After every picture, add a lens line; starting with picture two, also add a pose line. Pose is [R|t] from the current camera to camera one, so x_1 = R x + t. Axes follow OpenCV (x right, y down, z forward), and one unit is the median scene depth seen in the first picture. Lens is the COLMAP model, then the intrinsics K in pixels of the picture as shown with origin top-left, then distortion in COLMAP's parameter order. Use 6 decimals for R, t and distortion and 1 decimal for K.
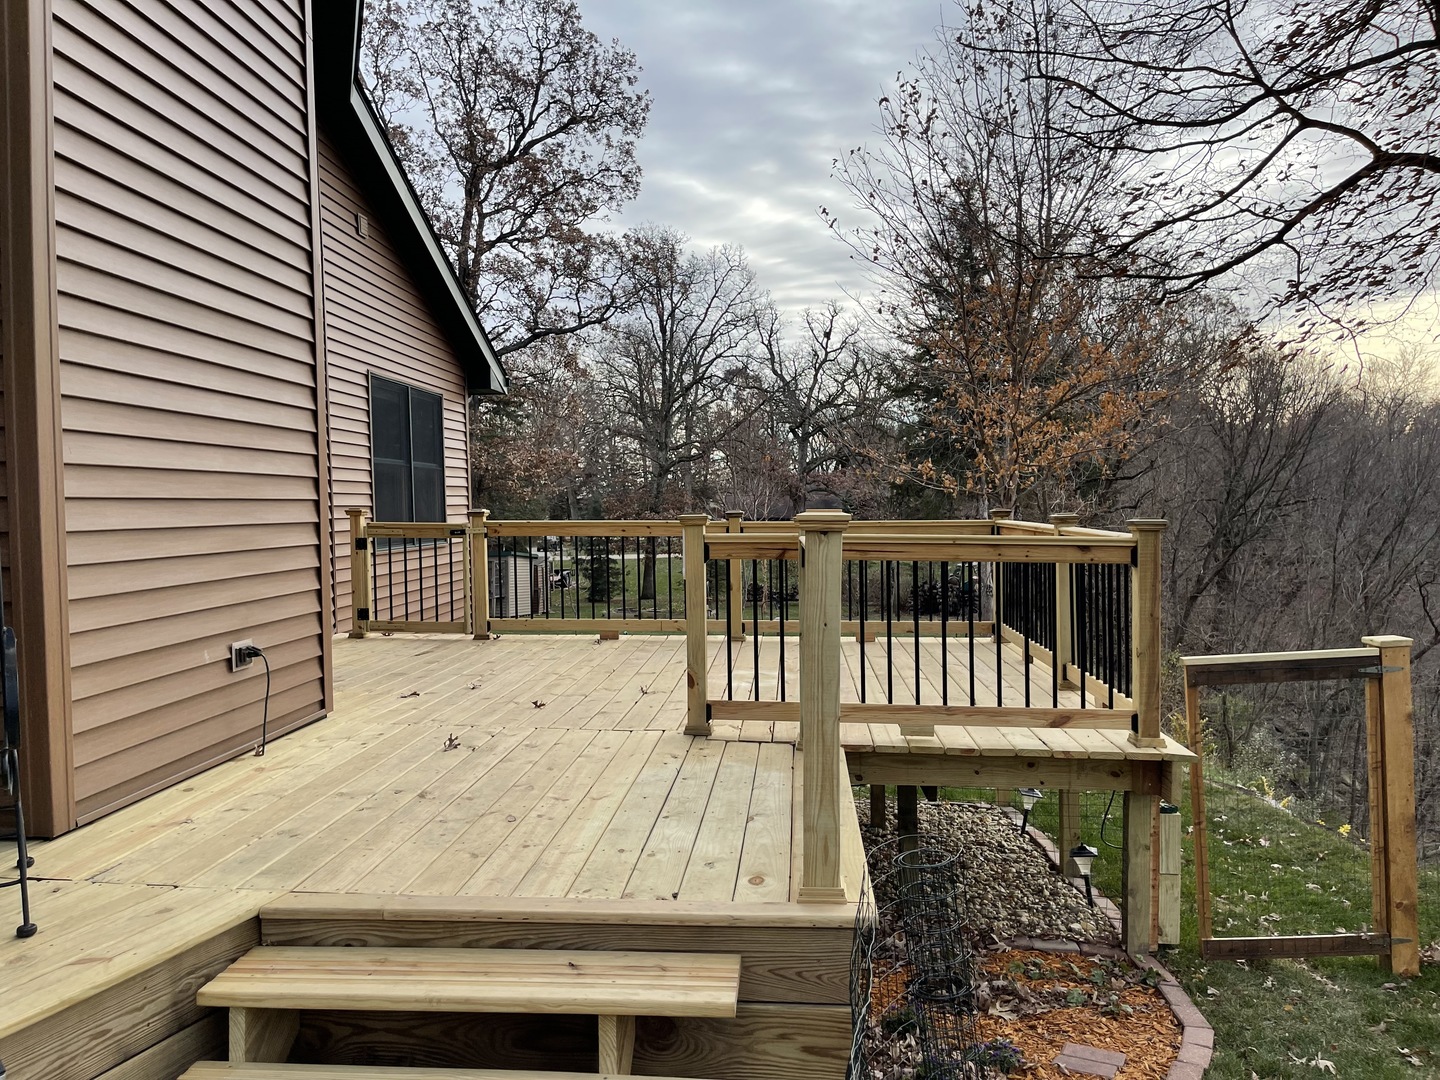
lens RADIAL K [[1093.0, 0, 722.3], [0, 1093.0, 546.5], [0, 0, 1]] dist [0.060827, -0.078809]
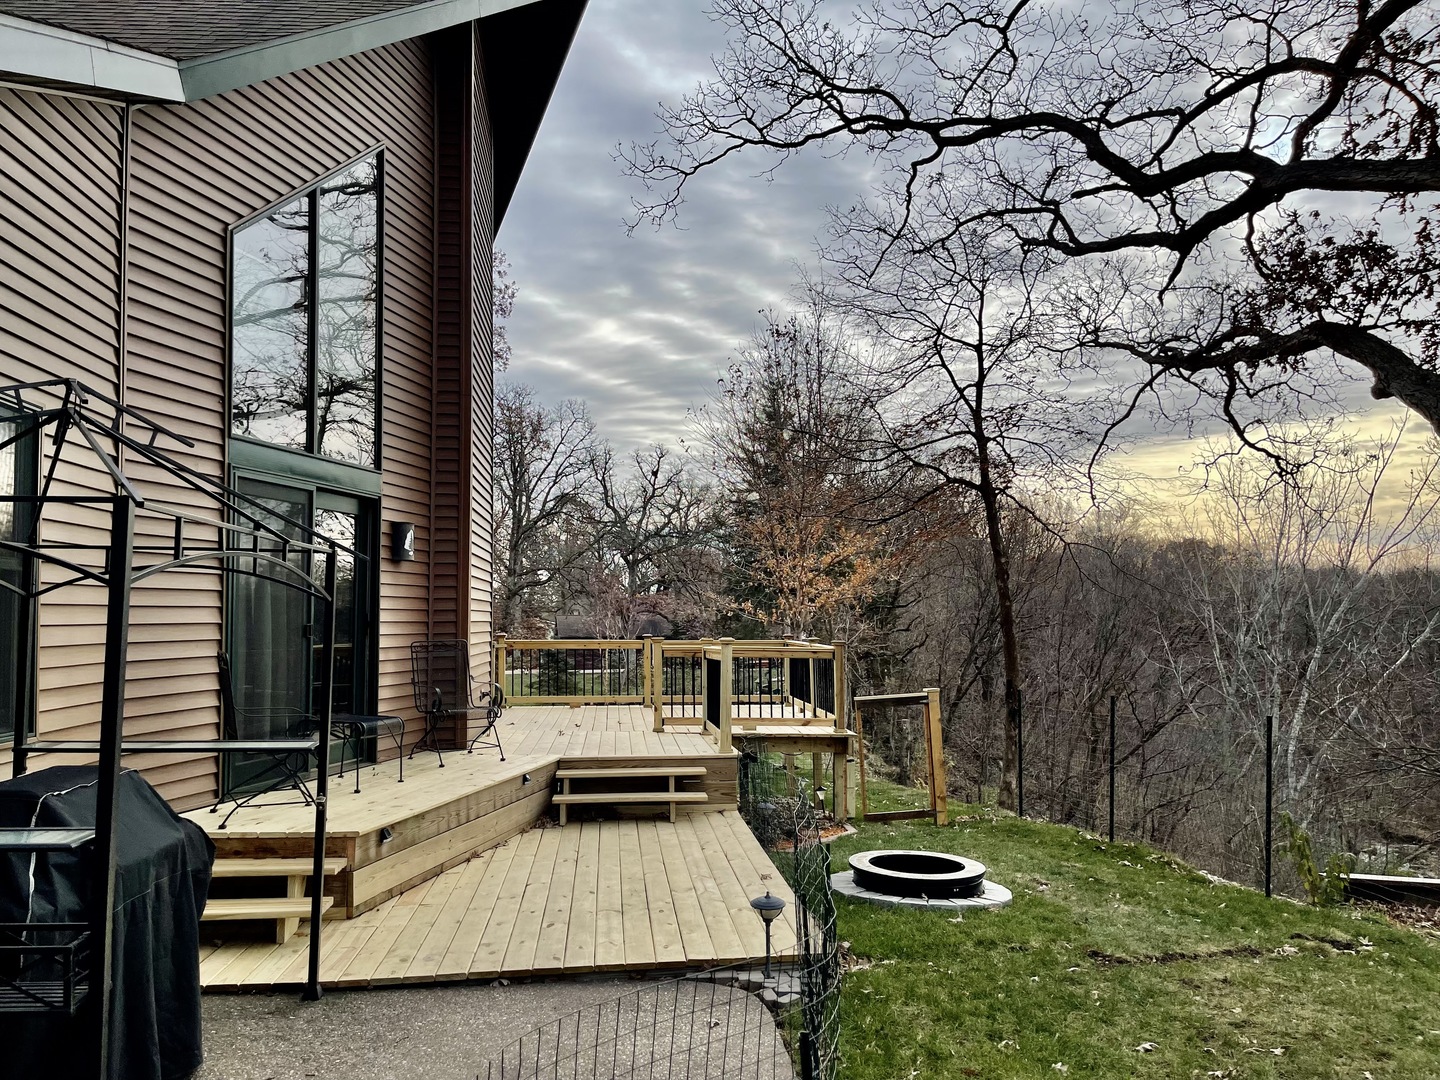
lens RADIAL K [[1093.0, 0, 714.4], [0, 1093.0, 542.2], [0, 0, 1]] dist [0.060827, -0.078809]
pose [[0.987006, 0.018286, 0.159641, -0.052814], [-0.000410, 0.993787, -0.111301, 0.005226], [-0.160684, 0.109789, 0.980881, -0.254260]]
